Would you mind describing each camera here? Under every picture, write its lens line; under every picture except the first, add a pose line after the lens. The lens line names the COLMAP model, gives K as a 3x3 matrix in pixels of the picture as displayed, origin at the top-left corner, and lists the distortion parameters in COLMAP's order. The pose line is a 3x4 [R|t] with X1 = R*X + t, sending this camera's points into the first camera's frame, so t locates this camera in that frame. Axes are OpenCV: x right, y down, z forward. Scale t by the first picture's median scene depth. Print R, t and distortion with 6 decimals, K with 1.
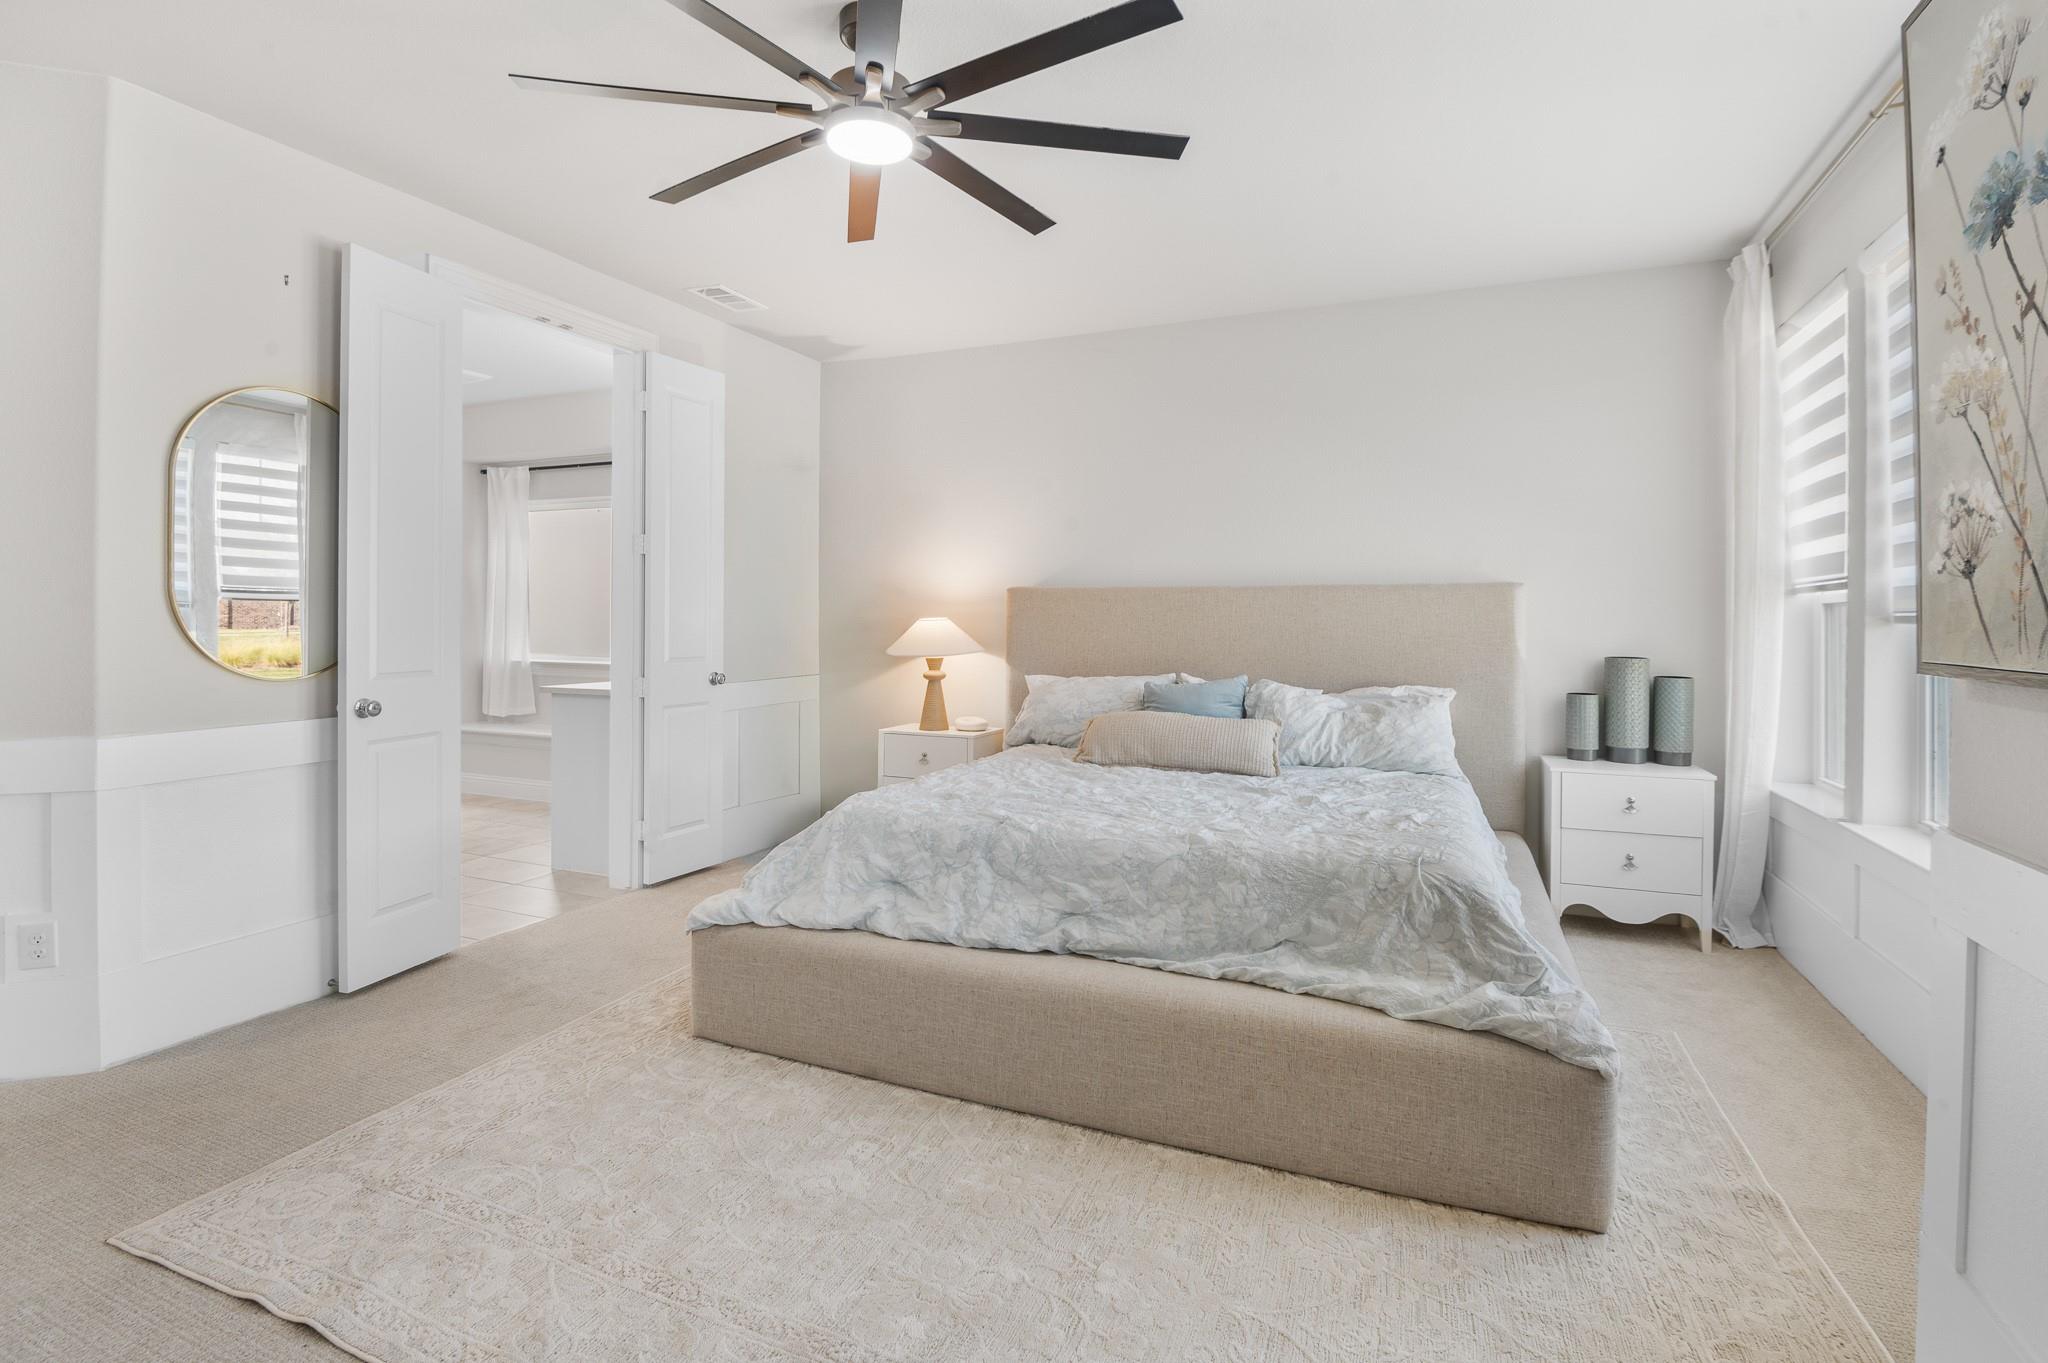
lens RADIAL K [[953.5, 0, 1022.3], [0, 953.5, 607.9], [0, 0, 1]] dist [0.002076, -0.013061]
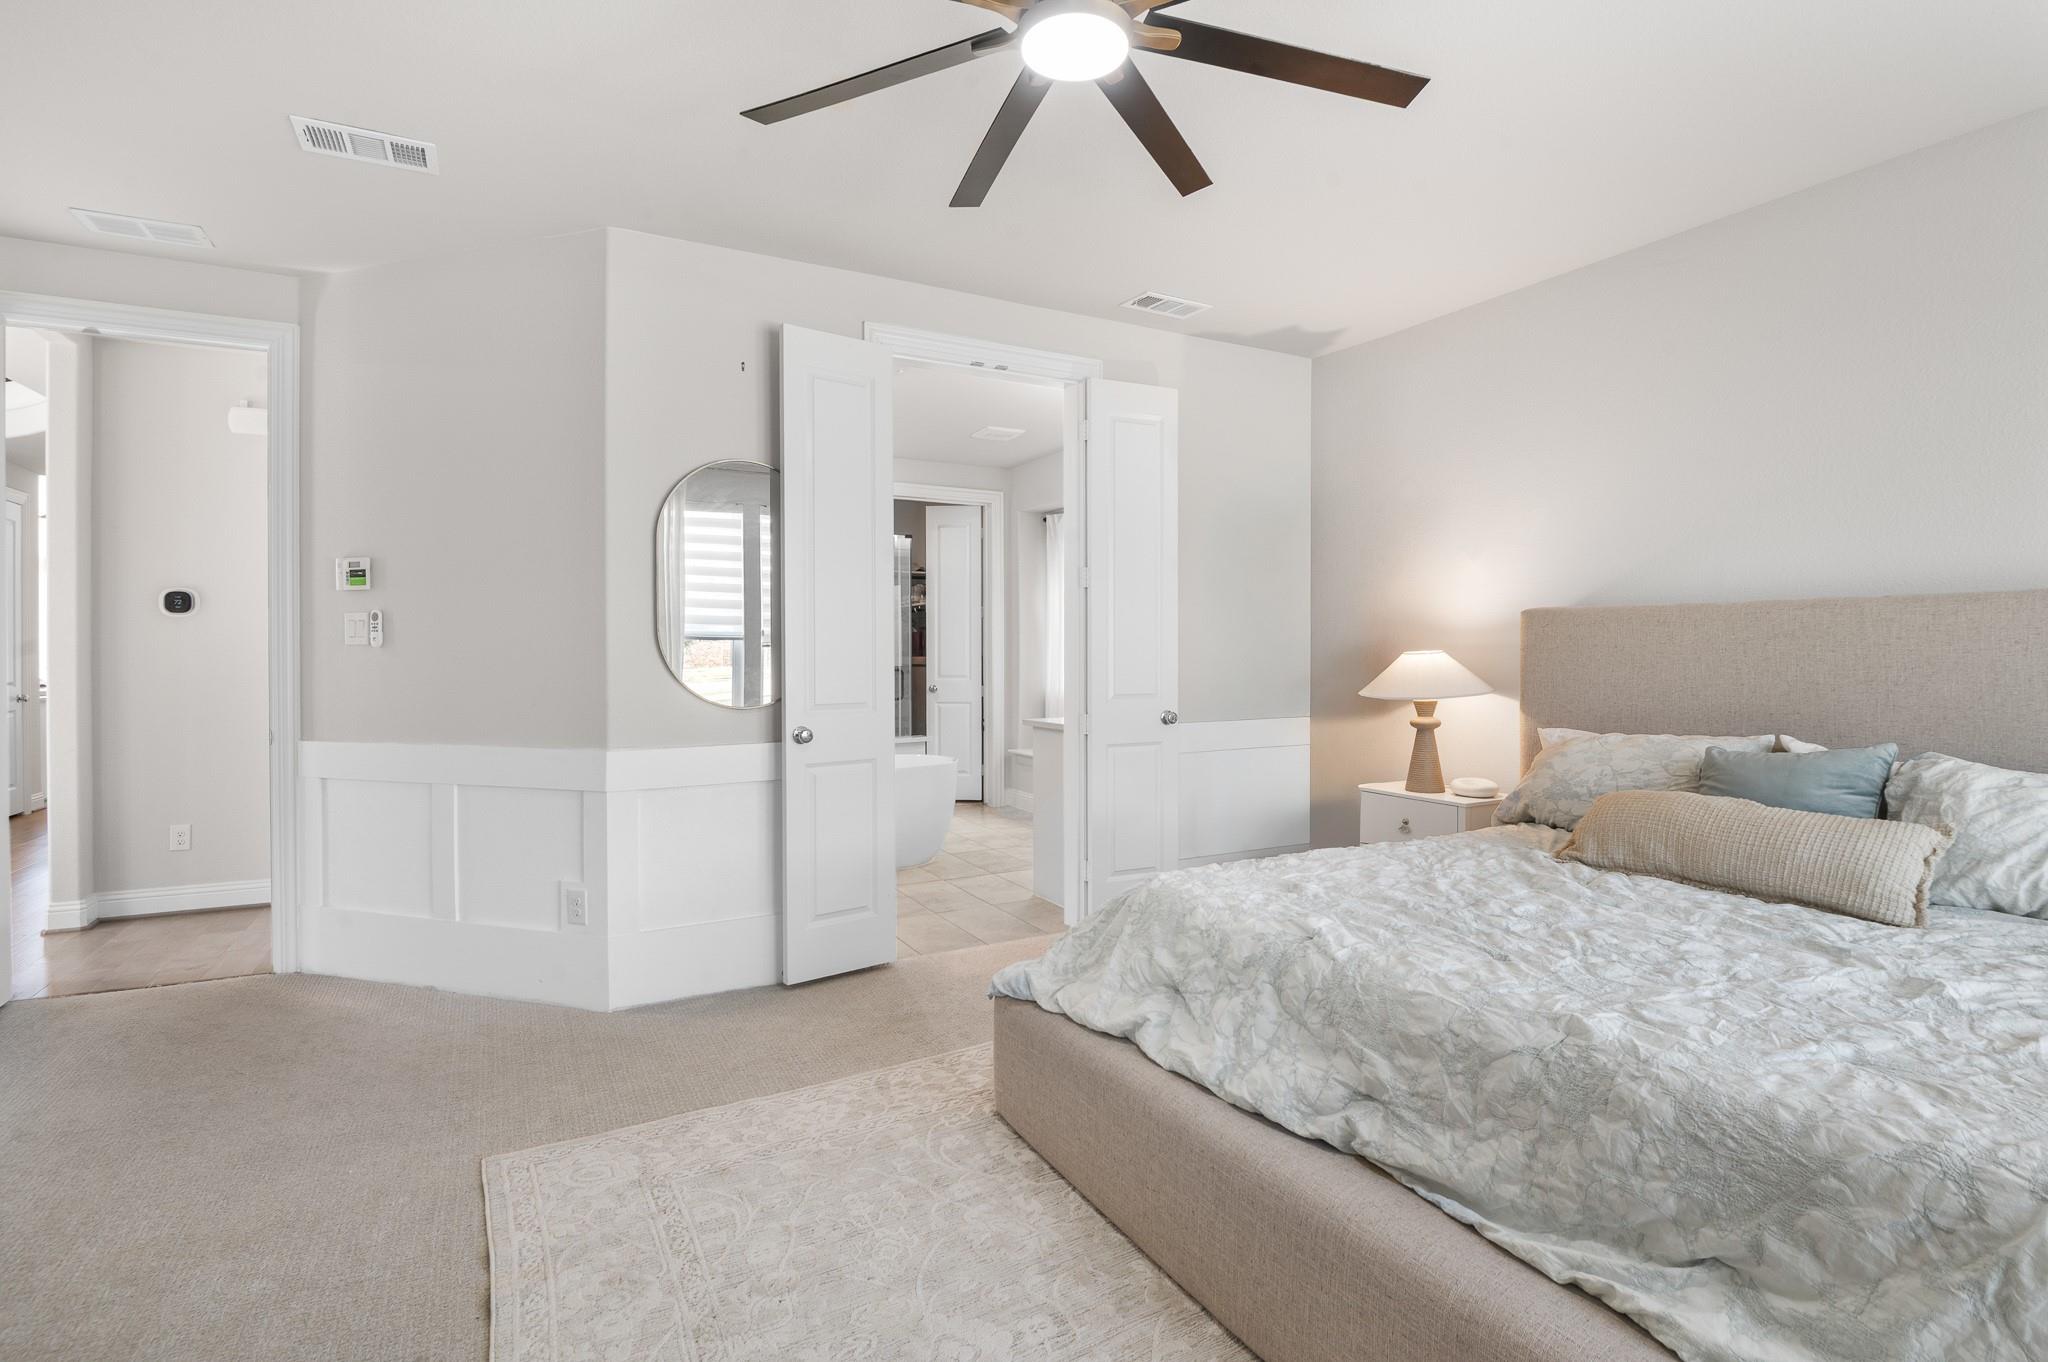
lens RADIAL K [[962.0, 0, 1033.4], [0, 962.0, 649.8], [0, 0, 1]] dist [-0.003259, -0.013664]
pose [[0.791882, -0.007453, -0.610628, 0.259715], [0.013165, 0.999901, 0.004868, 0.002731], [0.610532, -0.011894, 0.791902, 0.309395]]
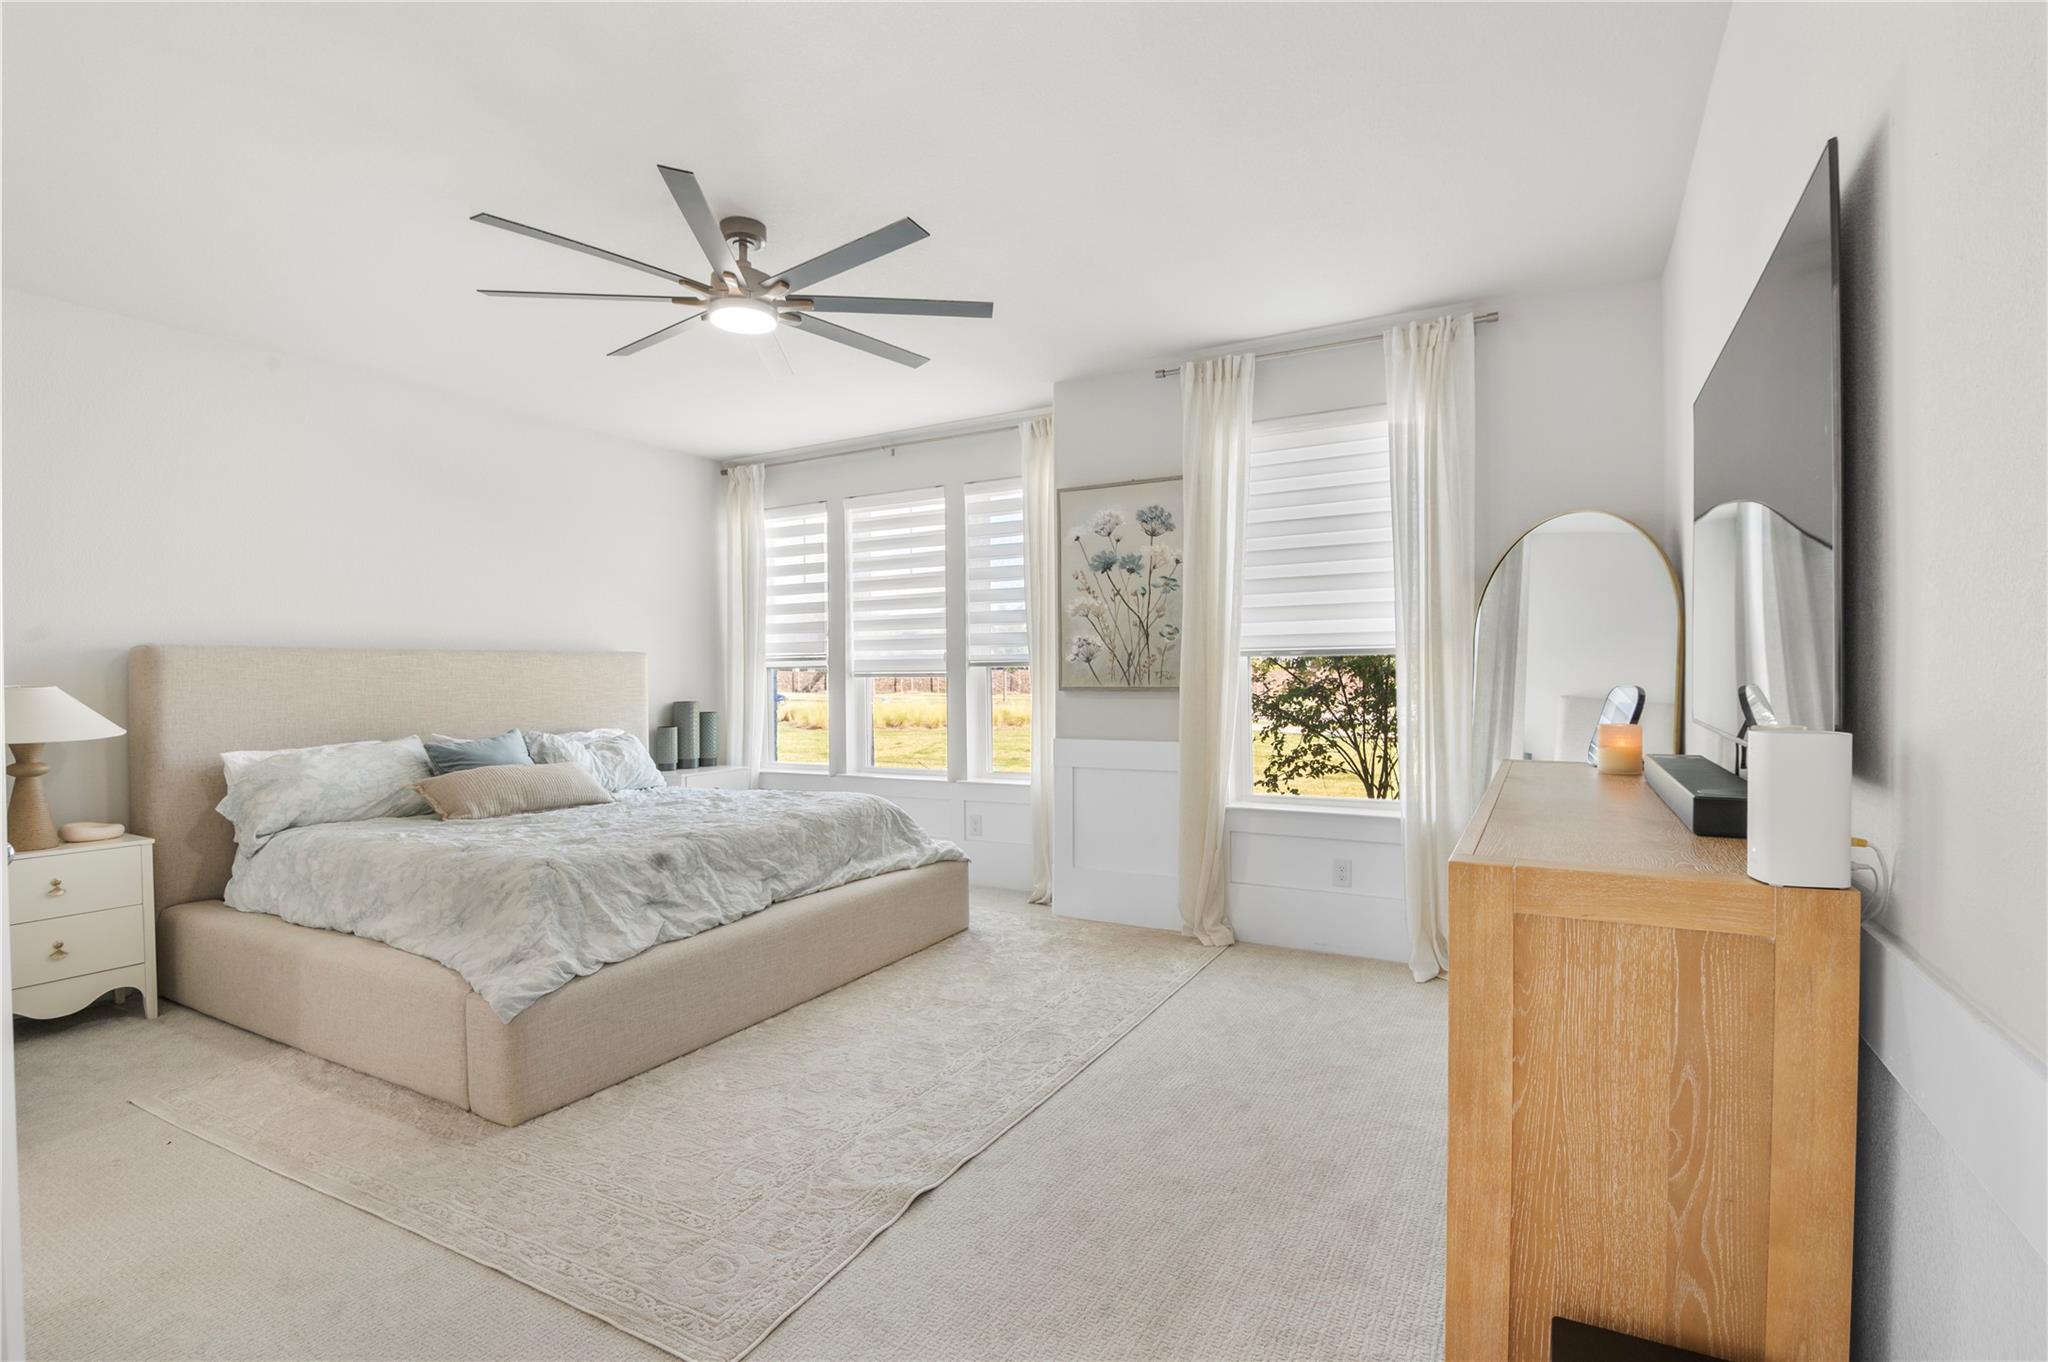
lens RADIAL K [[953.3, 0, 1030.3], [0, 953.3, 682.2], [0, 0, 1]] dist [-0.000840, -0.013586]
pose [[0.095306, -0.012990, 0.995363, -1.272125], [-0.001455, 0.999912, 0.013189, -0.001718], [-0.995447, -0.002705, 0.095279, 0.426230]]
